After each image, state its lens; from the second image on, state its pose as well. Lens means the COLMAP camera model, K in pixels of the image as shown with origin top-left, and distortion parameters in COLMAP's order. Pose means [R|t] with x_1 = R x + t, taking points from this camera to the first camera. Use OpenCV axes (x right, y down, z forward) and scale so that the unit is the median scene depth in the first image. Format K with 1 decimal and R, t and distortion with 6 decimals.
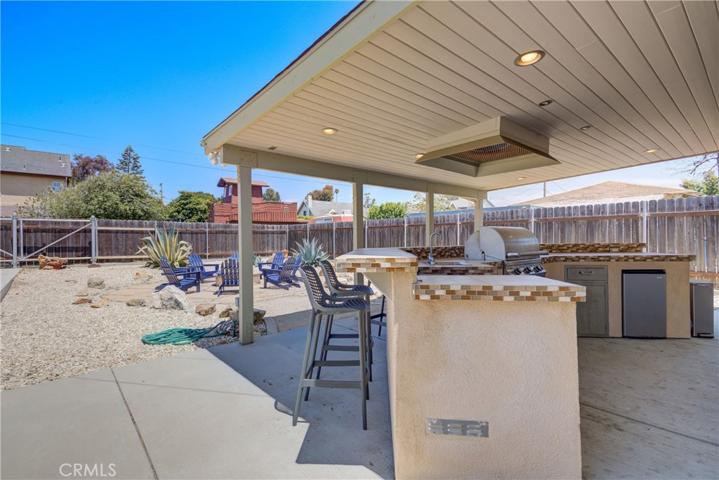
lens RADIAL K [[338.8, 0, 359.5], [0, 338.8, 240.0], [0, 0, 1]] dist [0.107898, -0.051160]
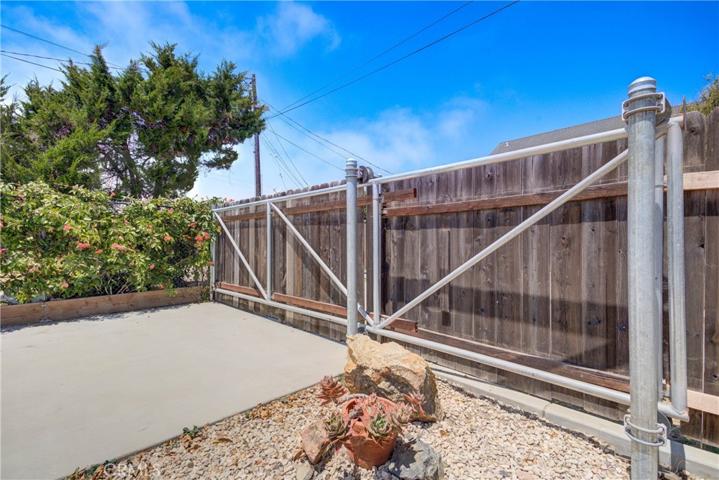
lens RADIAL K [[338.8, 0, 359.5], [0, 338.8, 240.0], [0, 0, 1]] dist [0.107898, -0.051160]
pose [[0.065375, 0.011481, -0.997795, -0.629952], [0.005735, 0.999913, 0.011882, -0.014005], [0.997844, -0.006500, 0.065304, 0.889998]]
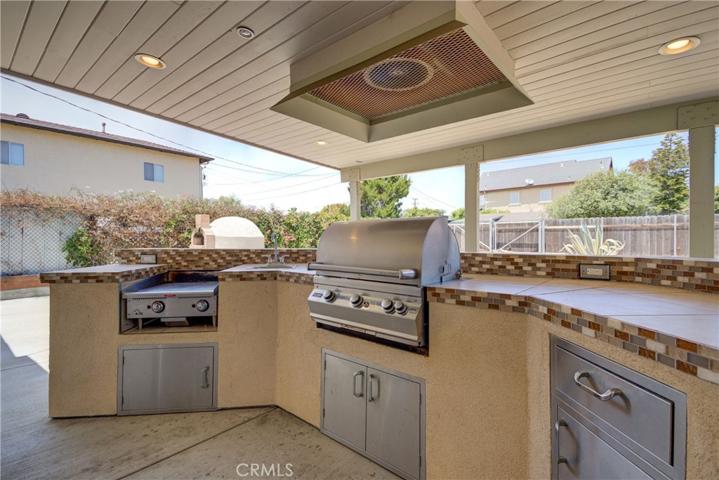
lens RADIAL K [[338.8, 0, 359.5], [0, 338.8, 240.0], [0, 0, 1]] dist [0.107898, -0.051160]
pose [[0.147758, 0.008828, -0.988984, 0.272864], [-0.000104, 0.999960, 0.008911, -0.003630], [0.989024, -0.001214, 0.147753, 0.257575]]
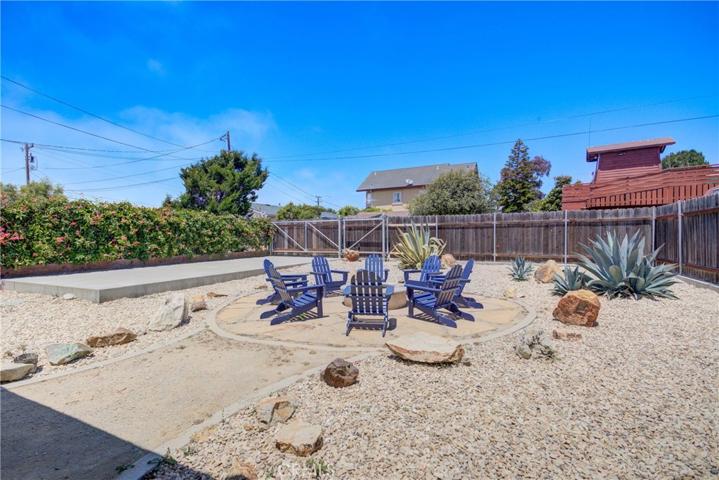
lens RADIAL K [[338.8, 0, 359.5], [0, 338.8, 240.0], [0, 0, 1]] dist [0.107898, -0.051160]
pose [[0.386407, 0.011831, -0.922252, 0.172042], [0.001723, 0.999907, 0.013549, -0.003070], [0.922327, -0.006824, 0.386351, 0.534499]]
